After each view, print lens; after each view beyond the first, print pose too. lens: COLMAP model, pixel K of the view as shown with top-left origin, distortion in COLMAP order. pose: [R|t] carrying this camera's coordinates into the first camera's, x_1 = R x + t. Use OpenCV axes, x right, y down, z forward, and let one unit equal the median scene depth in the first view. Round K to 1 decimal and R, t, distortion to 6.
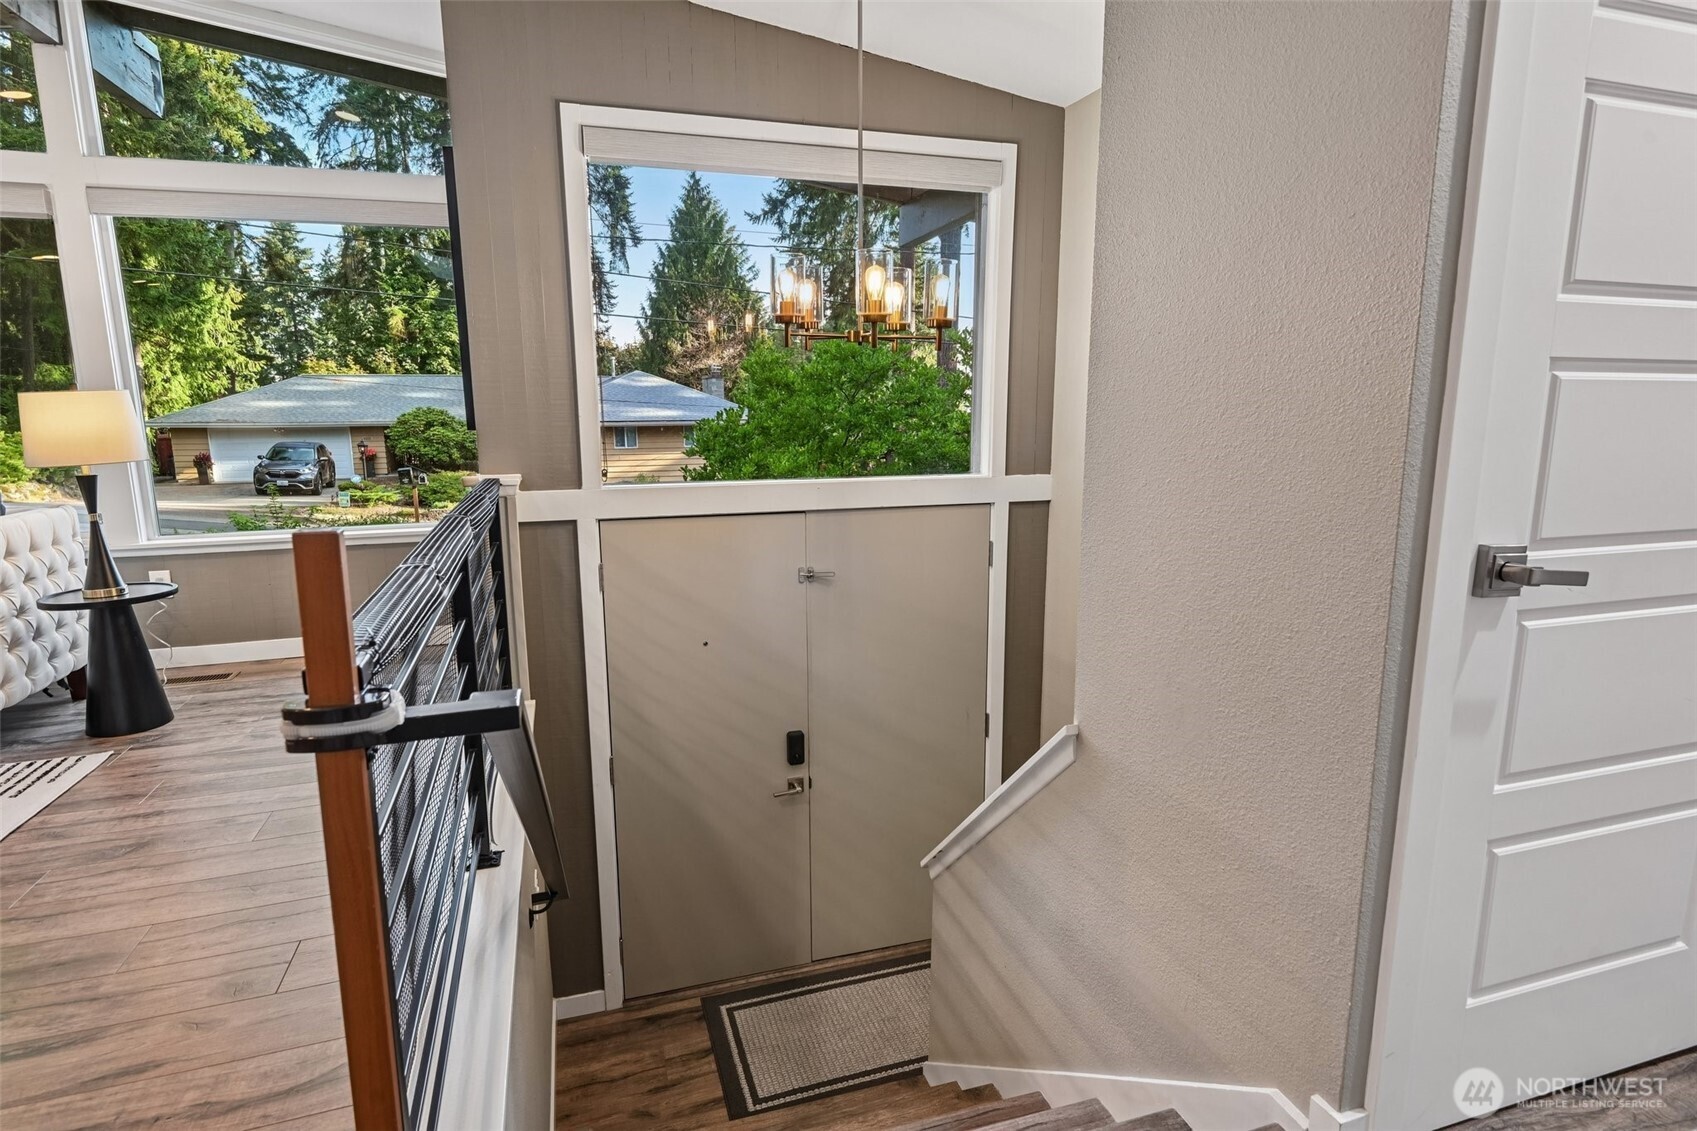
lens RADIAL K [[911.1, 0, 848.5], [0, 911.1, 565.5], [0, 0, 1]] dist [-0.001548, -0.000750]
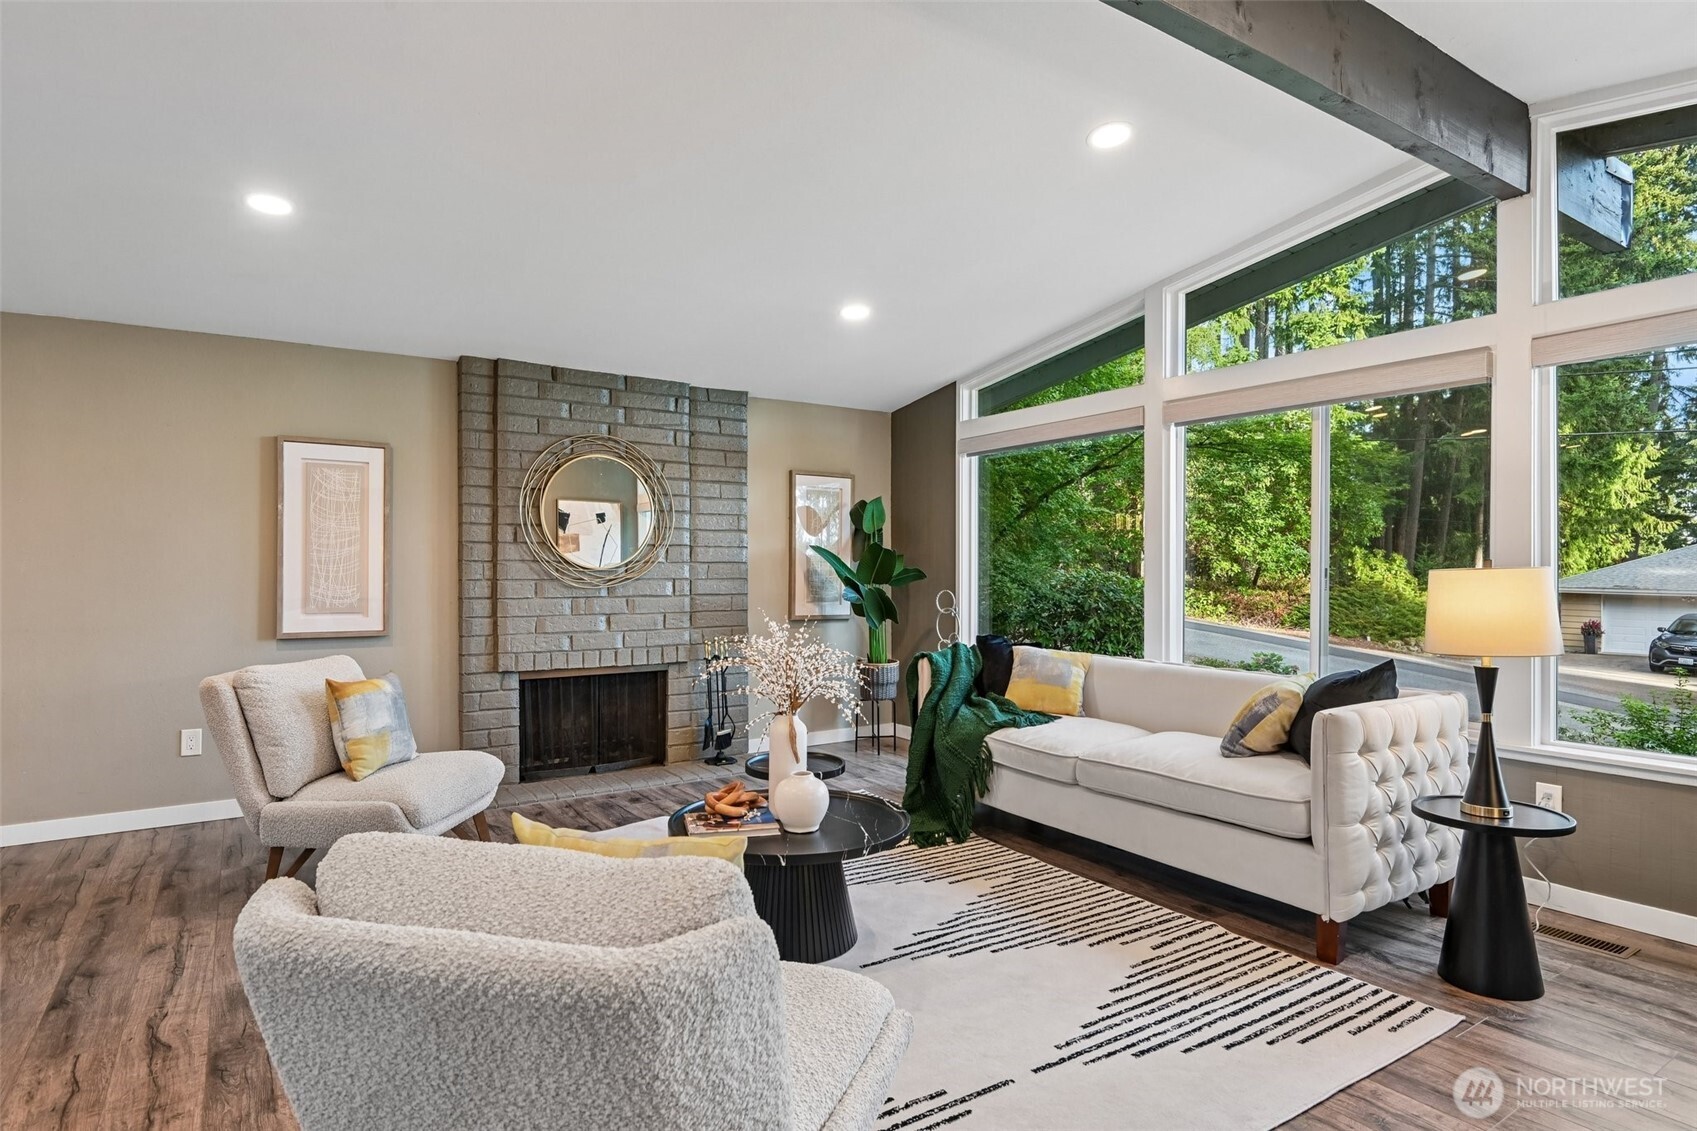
lens RADIAL K [[932.0, 0, 848.0], [0, 932.0, 572.3], [0, 0, 1]] dist [-0.004503, -0.002020]
pose [[0.276647, 0.013125, -0.960882, -0.144153], [-0.176607, 0.983570, -0.037412, -0.039716], [0.944604, 0.180048, 0.274420, 0.156232]]
